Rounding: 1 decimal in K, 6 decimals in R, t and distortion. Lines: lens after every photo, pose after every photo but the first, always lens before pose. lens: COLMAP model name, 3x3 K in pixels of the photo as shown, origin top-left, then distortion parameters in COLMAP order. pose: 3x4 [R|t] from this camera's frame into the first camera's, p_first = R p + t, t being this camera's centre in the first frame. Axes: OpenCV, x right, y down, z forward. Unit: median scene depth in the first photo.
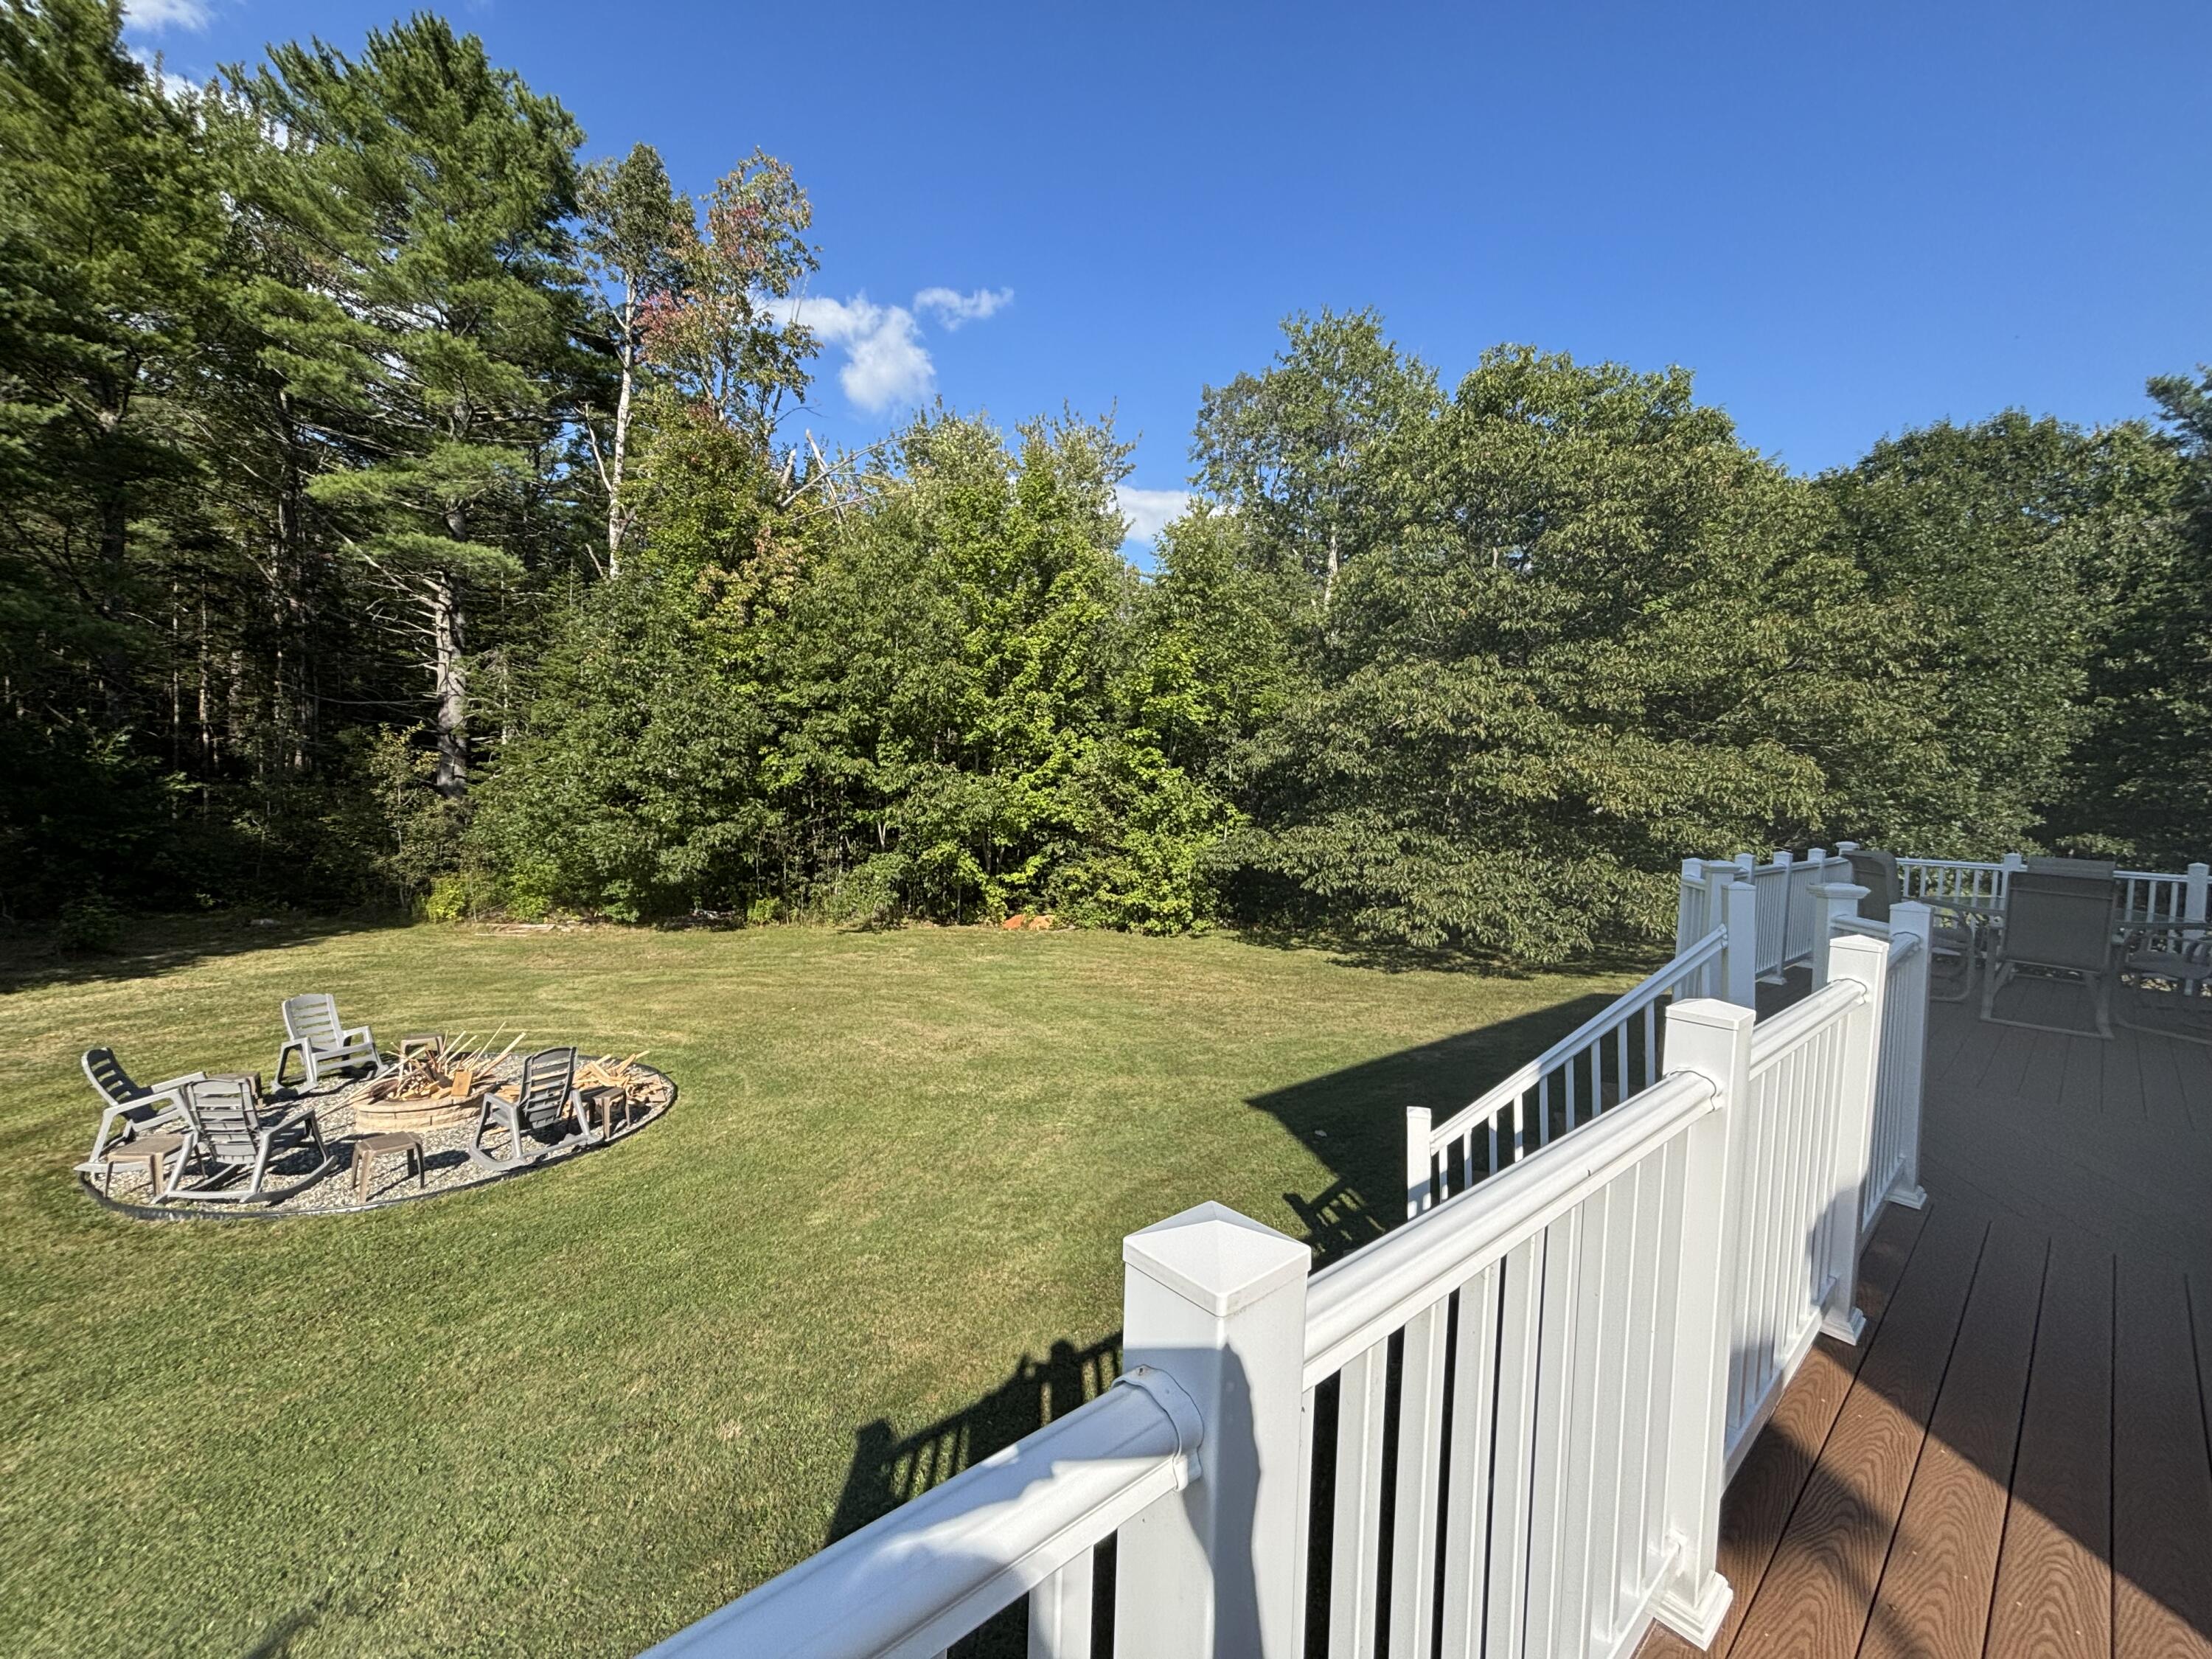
lens RADIAL K [[893.4, 0, 1091.4], [0, 893.4, 818.5], [0, 0, 1]] dist [0.002296, 0.000122]
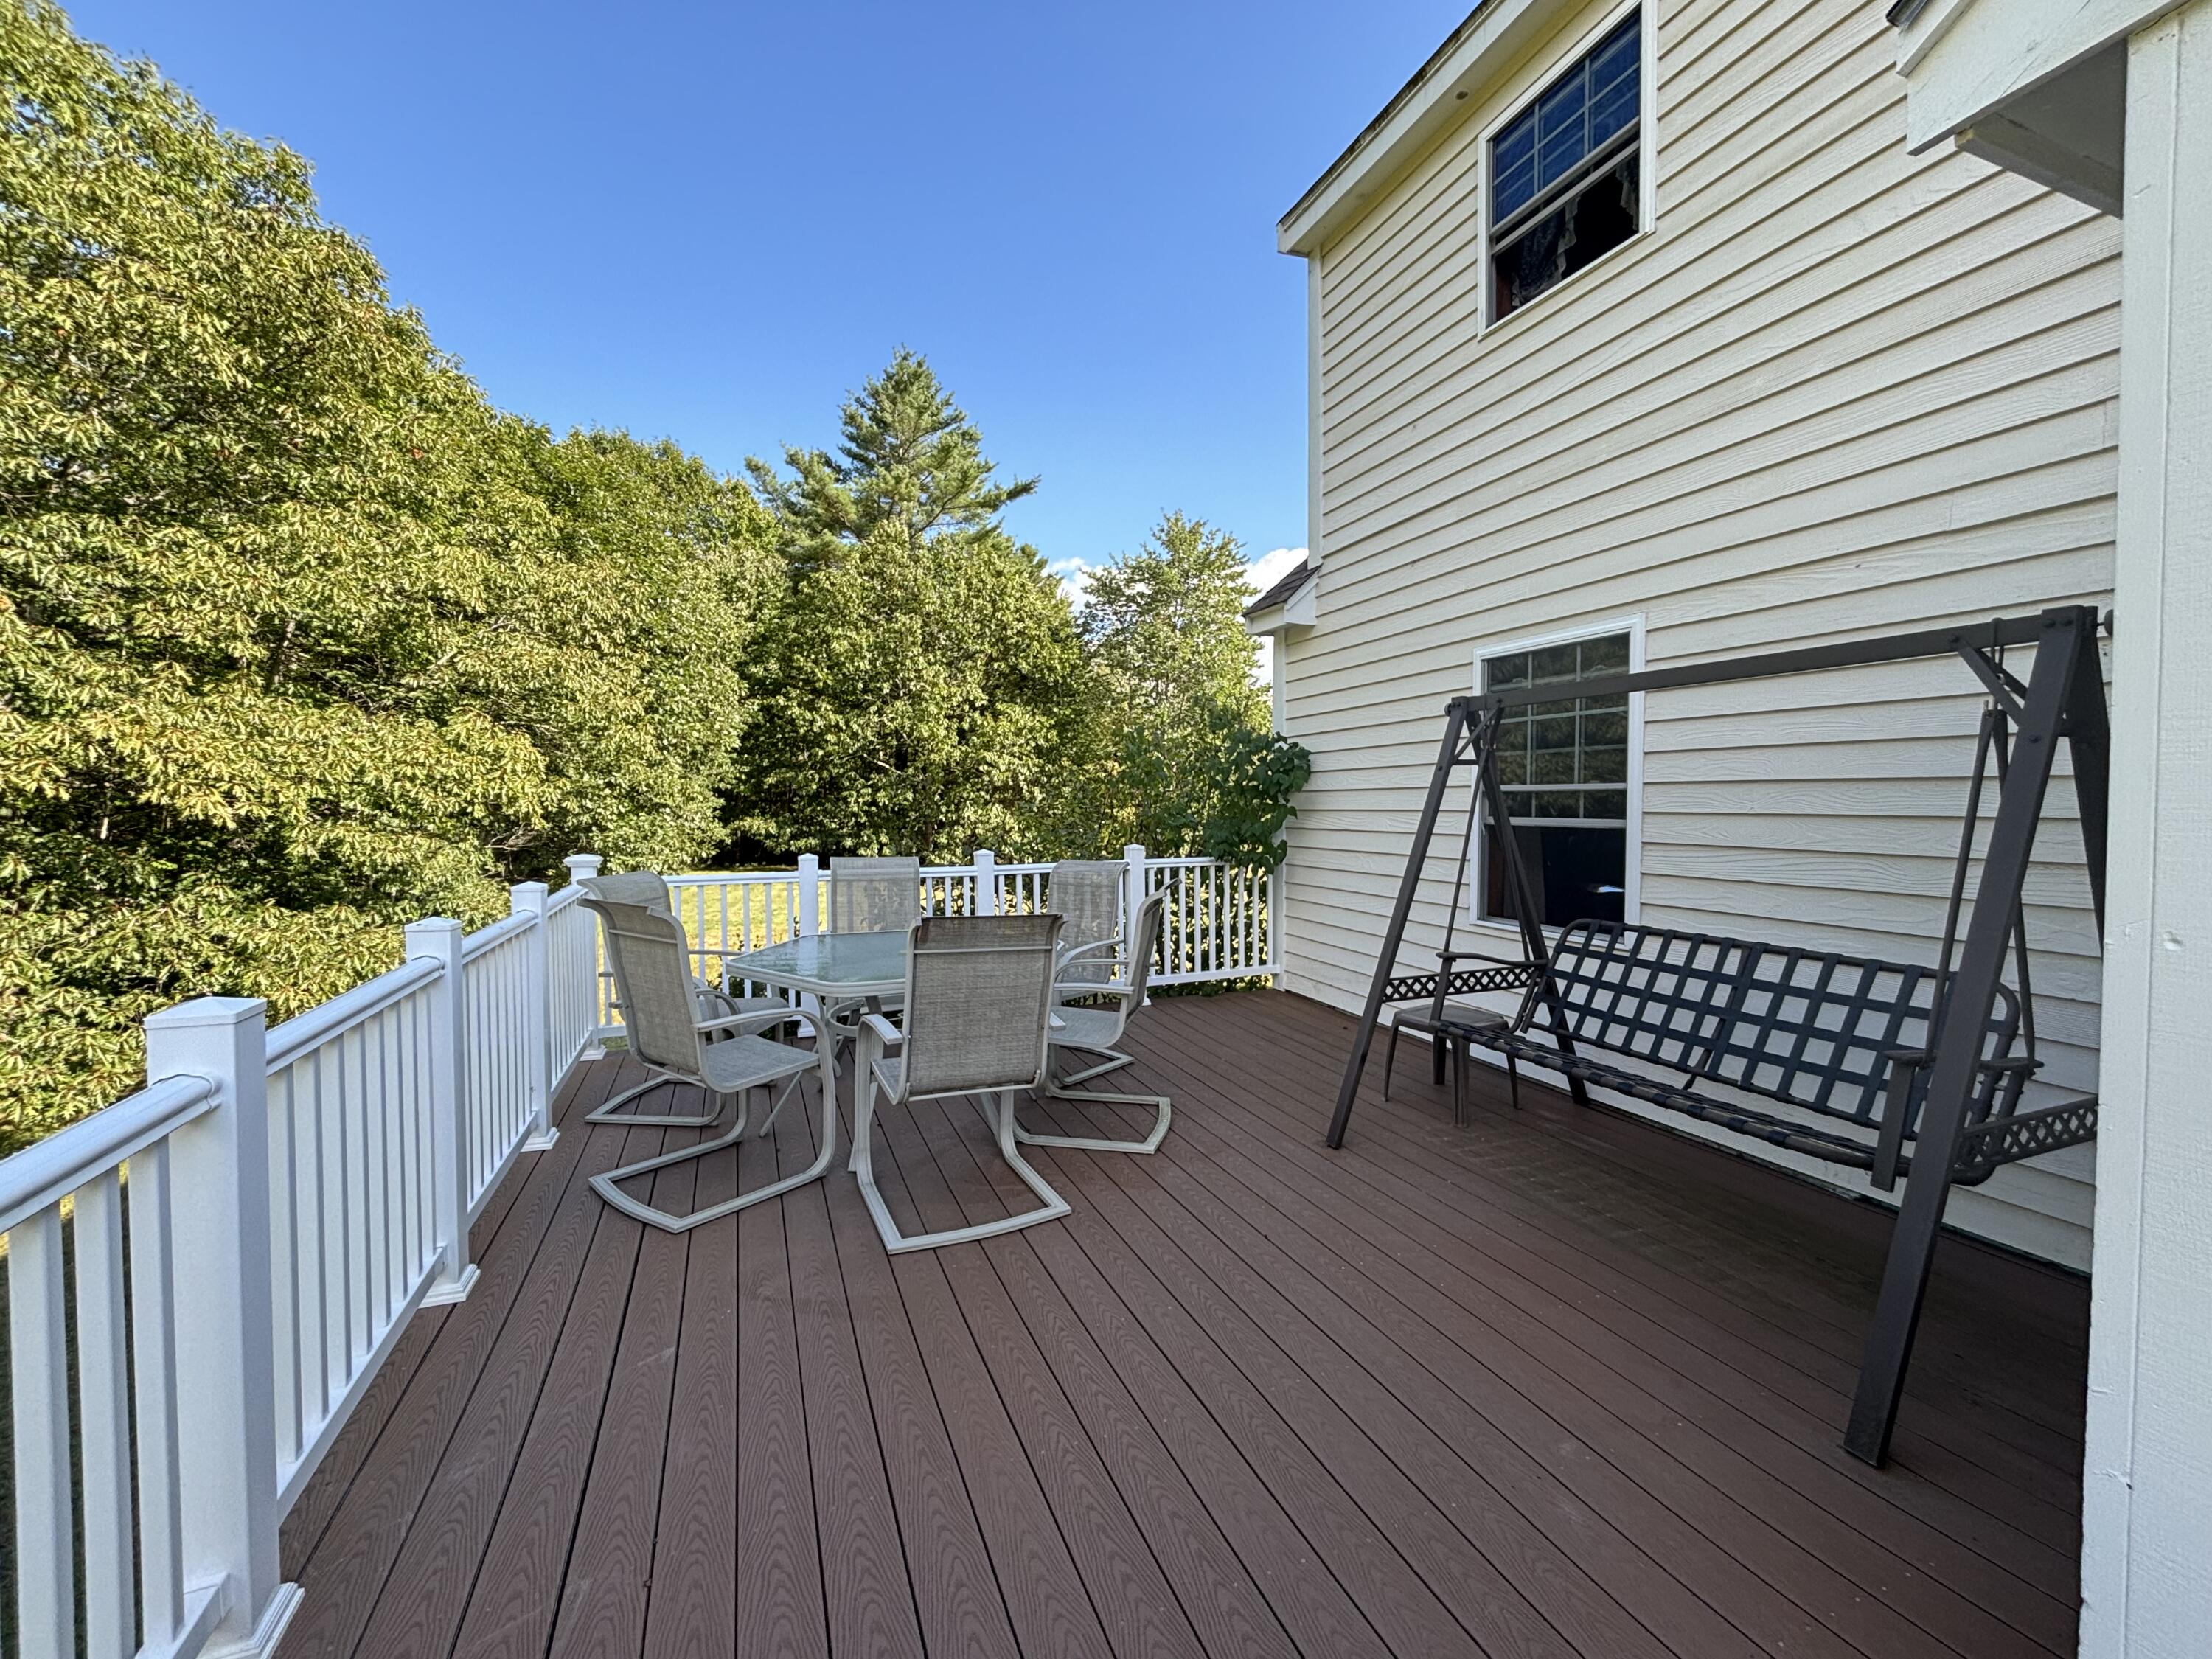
lens RADIAL K [[893.4, 0, 1096.7], [0, 893.4, 829.5], [0, 0, 1]] dist [0.002296, 0.000122]
pose [[0.323787, -0.062884, 0.944038, 0.203111], [0.047468, 0.997612, 0.050172, -0.001851], [-0.944939, 0.028567, 0.325998, 0.249444]]
